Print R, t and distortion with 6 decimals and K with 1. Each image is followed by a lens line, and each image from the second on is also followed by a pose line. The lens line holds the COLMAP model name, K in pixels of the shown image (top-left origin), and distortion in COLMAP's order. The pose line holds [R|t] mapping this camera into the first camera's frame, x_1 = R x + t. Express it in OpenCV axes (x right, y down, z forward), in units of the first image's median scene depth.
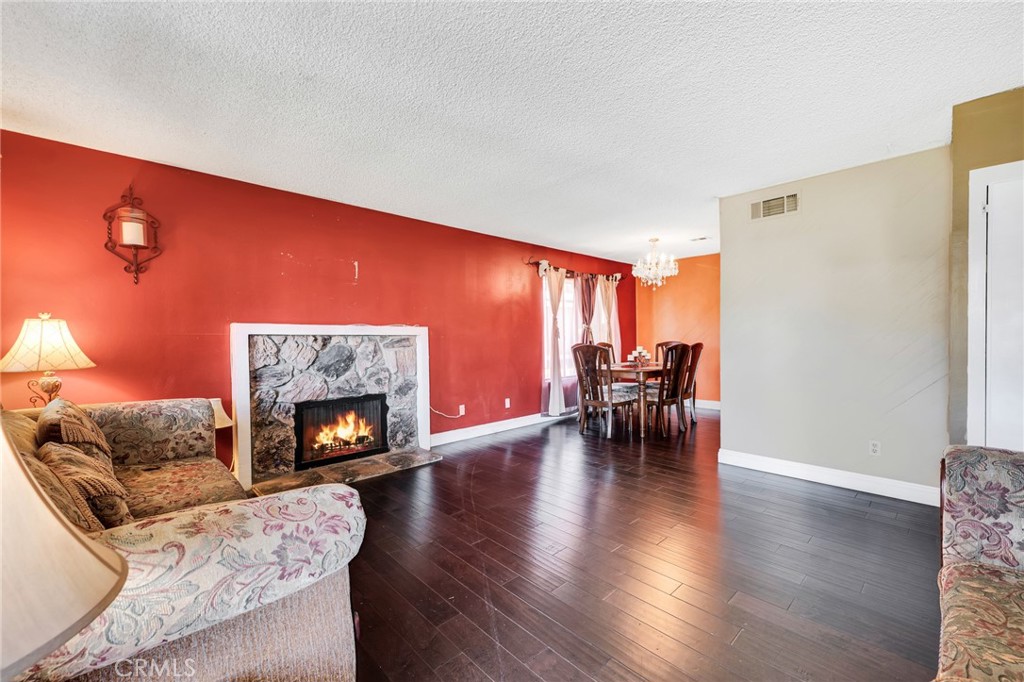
lens RADIAL K [[415.3, 0, 519.1], [0, 415.3, 339.1], [0, 0, 1]] dist [0.005635, 0.000183]
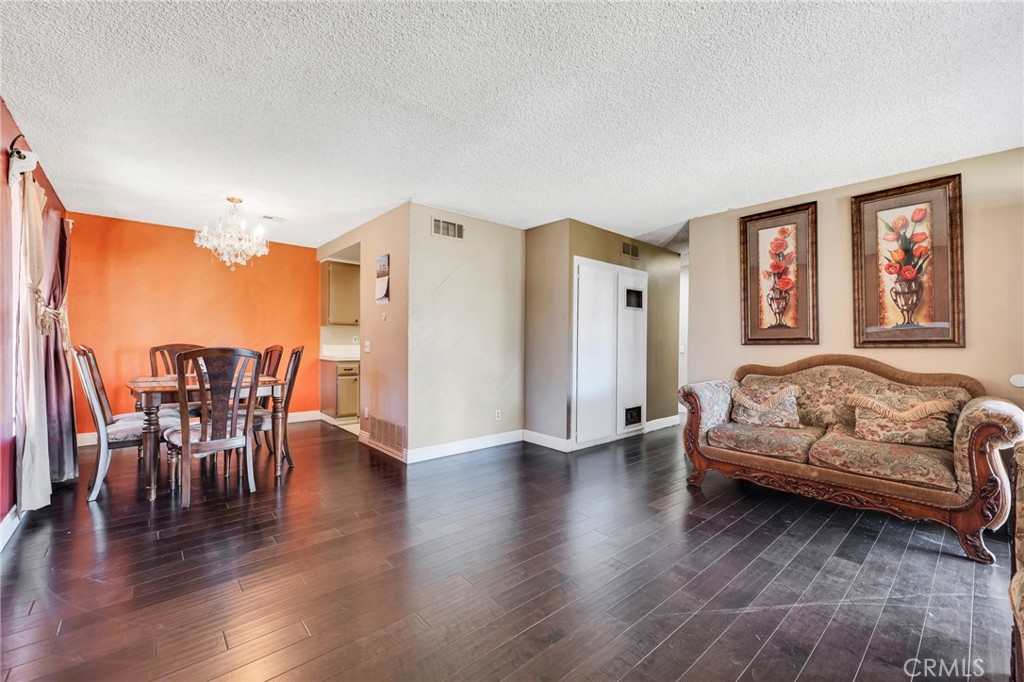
lens RADIAL K [[415.3, 0, 503.1], [0, 415.3, 342.9], [0, 0, 1]] dist [0.005635, 0.000183]
pose [[0.051477, 0.007837, 0.998643, -0.342077], [-0.001945, 0.999968, -0.007747, 0.009523], [-0.998672, -0.001543, 0.051490, 0.483112]]
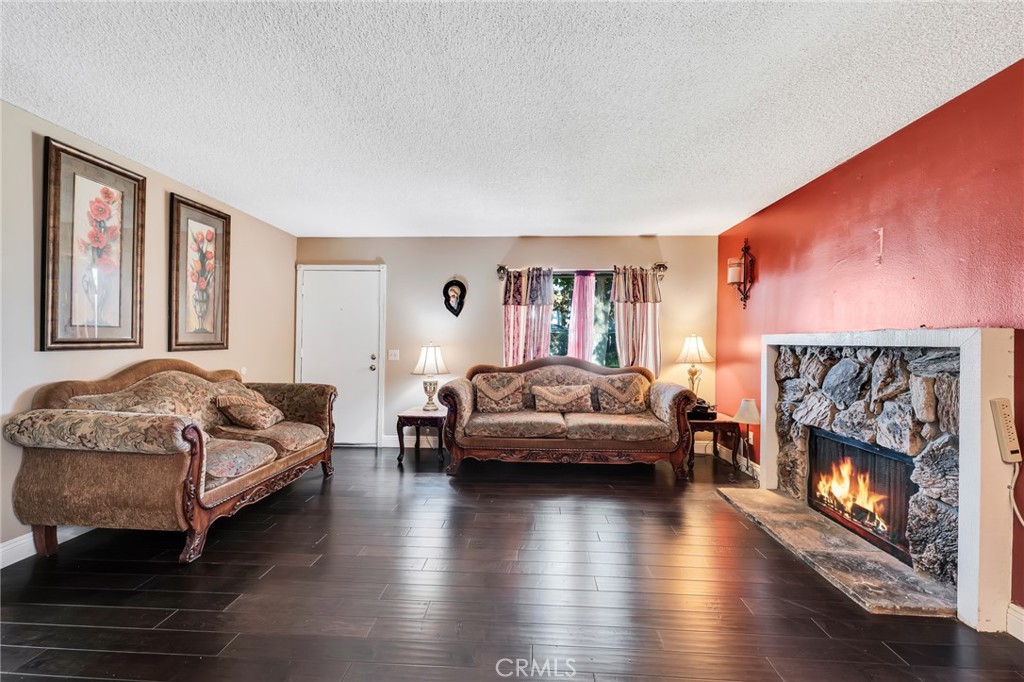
lens RADIAL K [[415.3, 0, 509.1], [0, 415.3, 343.4], [0, 0, 1]] dist [0.005635, 0.000183]
pose [[-0.731421, -0.002344, -0.681922, 0.302273], [-0.011374, 0.999897, 0.008763, -0.009458], [0.681832, 0.014165, -0.731372, 0.734514]]
